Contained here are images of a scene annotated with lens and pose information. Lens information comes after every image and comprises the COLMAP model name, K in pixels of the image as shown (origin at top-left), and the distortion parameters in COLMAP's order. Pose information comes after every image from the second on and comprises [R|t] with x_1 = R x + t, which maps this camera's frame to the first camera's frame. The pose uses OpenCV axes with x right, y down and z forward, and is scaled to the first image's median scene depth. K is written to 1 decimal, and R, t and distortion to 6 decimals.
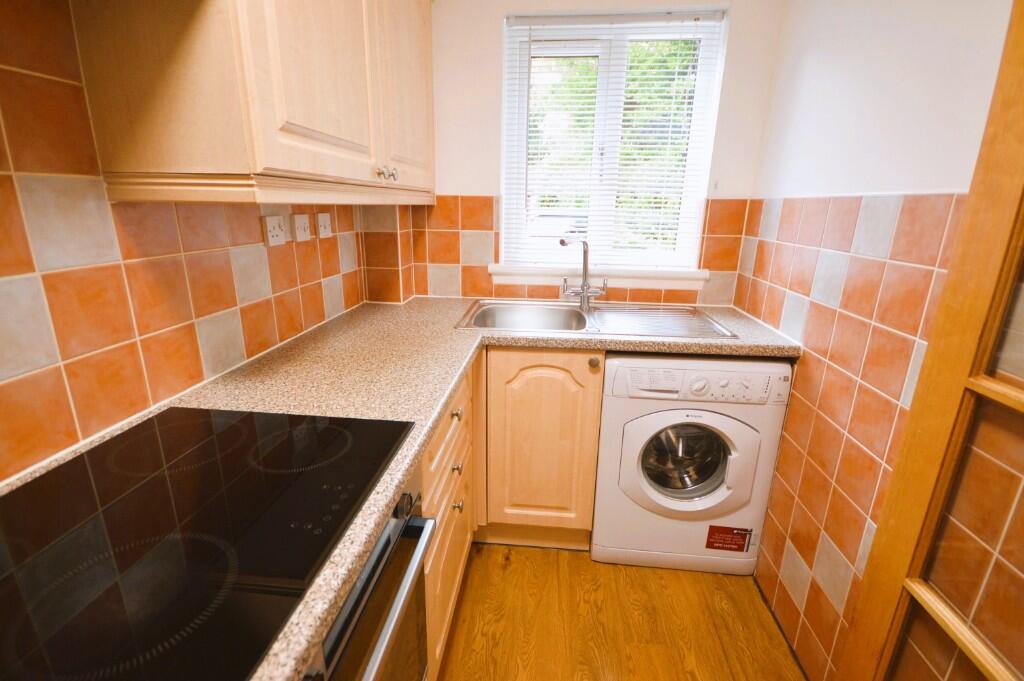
lens RADIAL K [[468.9, 0, 512.0], [0, 468.9, 340.5], [0, 0, 1]] dist [0.000687, -0.000335]
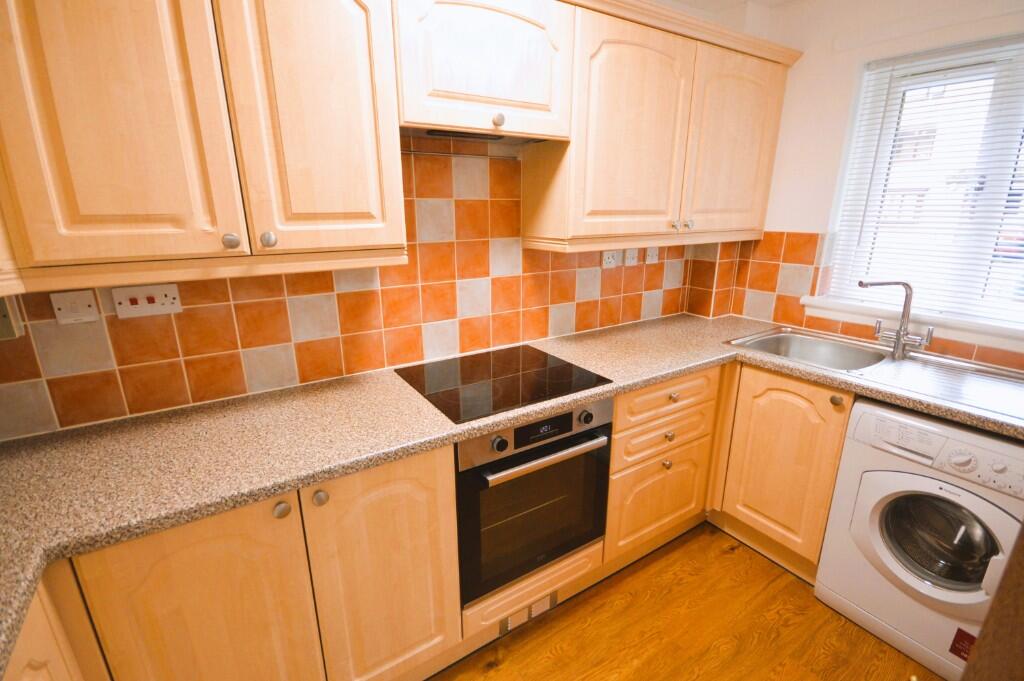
lens RADIAL K [[468.9, 0, 512.0], [0, 468.9, 340.5], [0, 0, 1]] dist [0.000687, -0.000335]
pose [[0.621960, 0.197832, -0.757647, 0.477332], [-0.206544, 0.974741, 0.084965, -0.023154], [0.755318, 0.103643, 0.647111, -0.234427]]
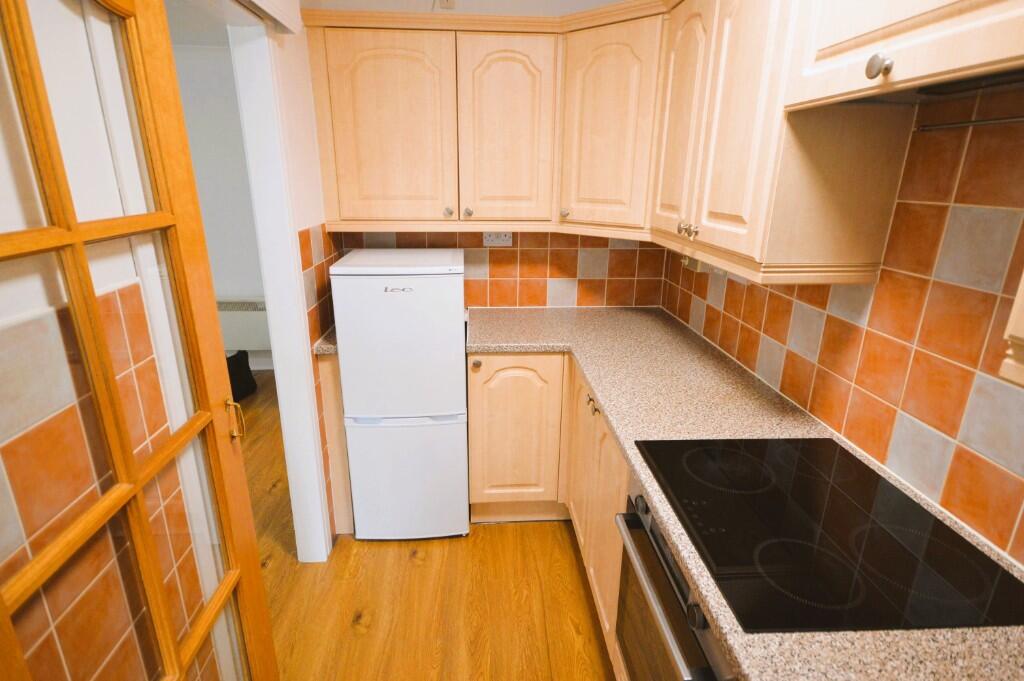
lens RADIAL K [[526.3, 0, 512.0], [0, 526.3, 340.5], [0, 0, 1]] dist [0.000943, -0.000083]
pose [[-0.985717, 0.017301, -0.167520, 0.171976], [-0.079266, 0.829980, 0.552132, -0.377836], [0.148590, 0.557525, -0.816754, 0.794787]]
